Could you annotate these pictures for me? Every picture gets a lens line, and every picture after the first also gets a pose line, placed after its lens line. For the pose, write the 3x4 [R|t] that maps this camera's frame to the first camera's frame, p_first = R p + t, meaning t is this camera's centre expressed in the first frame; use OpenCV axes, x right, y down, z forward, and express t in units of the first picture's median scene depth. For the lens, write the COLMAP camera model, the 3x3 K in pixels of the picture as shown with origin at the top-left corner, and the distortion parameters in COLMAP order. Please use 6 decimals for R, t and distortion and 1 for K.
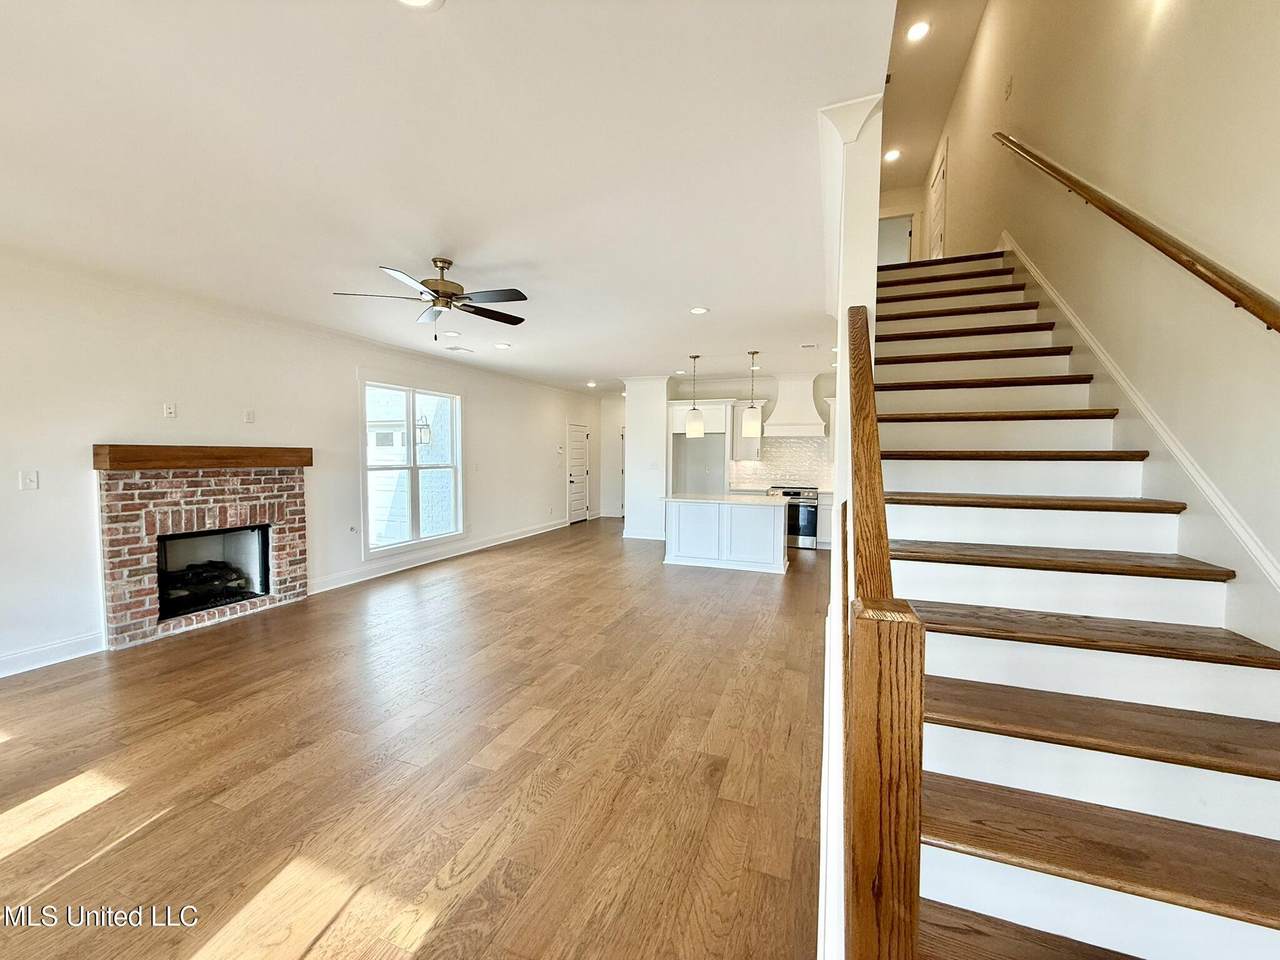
lens RADIAL K [[510.7, 0, 635.8], [0, 510.7, 477.1], [0, 0, 1]] dist [-0.001001, 0.000662]
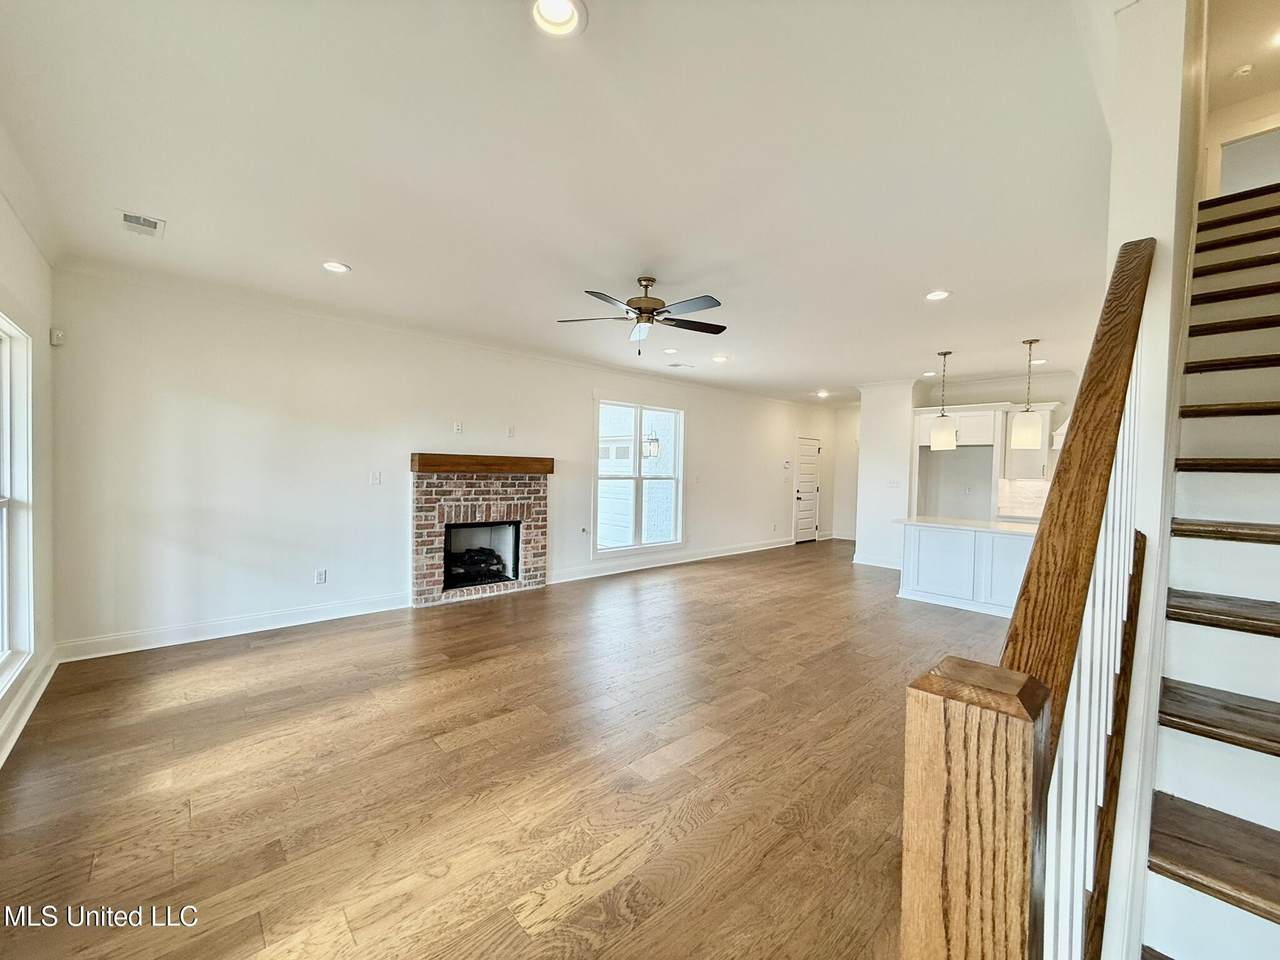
lens RADIAL K [[510.7, 0, 639.0], [0, 510.7, 478.3], [0, 0, 1]] dist [-0.001001, 0.000662]
pose [[0.892020, 0.023007, -0.451409, 0.089793], [-0.037404, 0.999036, -0.022996, 0.011368], [0.450445, 0.037397, 0.892021, 0.063970]]
